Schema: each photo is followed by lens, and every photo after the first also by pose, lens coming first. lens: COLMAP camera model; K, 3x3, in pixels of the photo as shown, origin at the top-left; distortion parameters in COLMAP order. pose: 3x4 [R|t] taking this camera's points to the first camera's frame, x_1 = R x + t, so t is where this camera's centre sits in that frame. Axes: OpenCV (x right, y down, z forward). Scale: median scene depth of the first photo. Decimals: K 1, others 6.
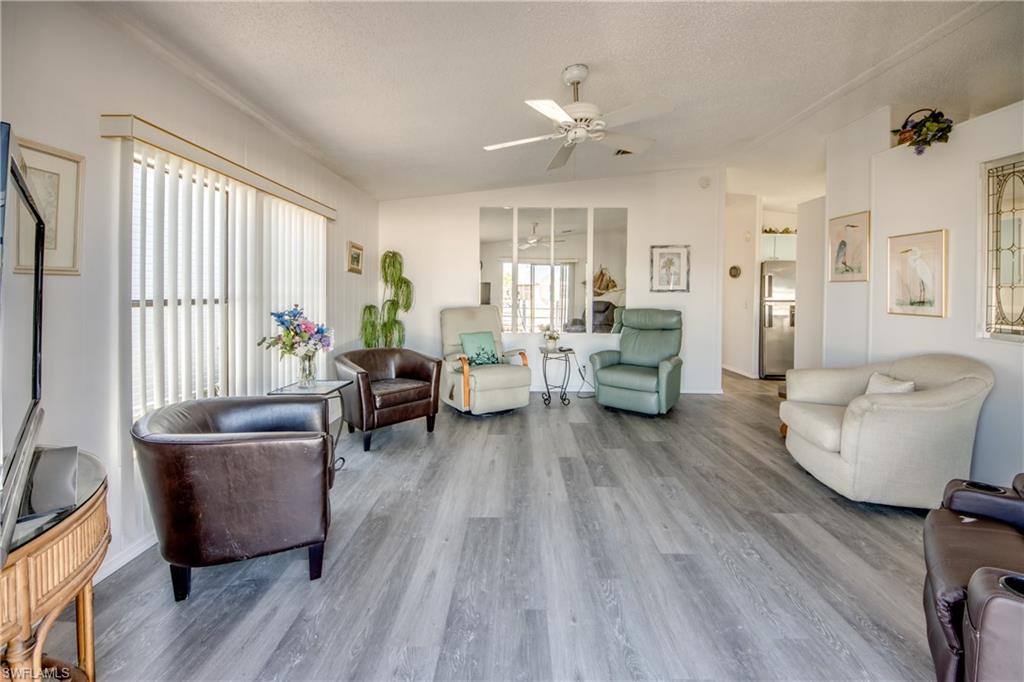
lens RADIAL K [[390.8, 0, 526.6], [0, 390.8, 296.5], [0, 0, 1]] dist [0.009072, -0.000121]
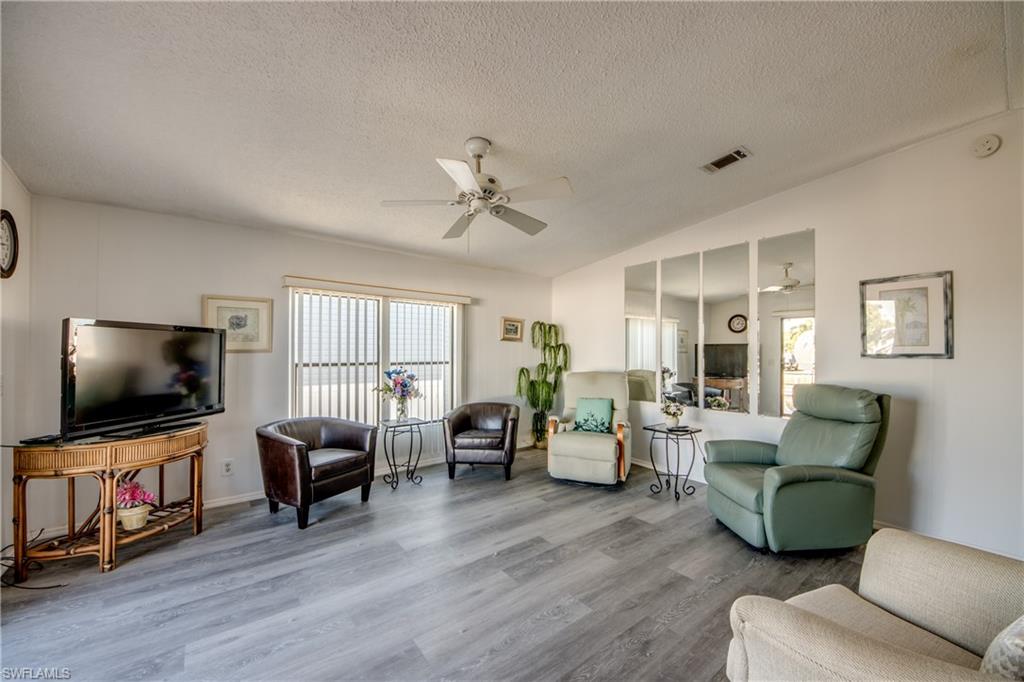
lens RADIAL K [[395.4, 0, 539.2], [0, 395.4, 347.9], [0, 0, 1]] dist [0.029372, -0.020716]
pose [[0.633909, -0.010125, -0.773342, 0.784550], [-0.005411, 0.999832, -0.017526, -0.021893], [0.773389, 0.015294, 0.633747, 0.372588]]
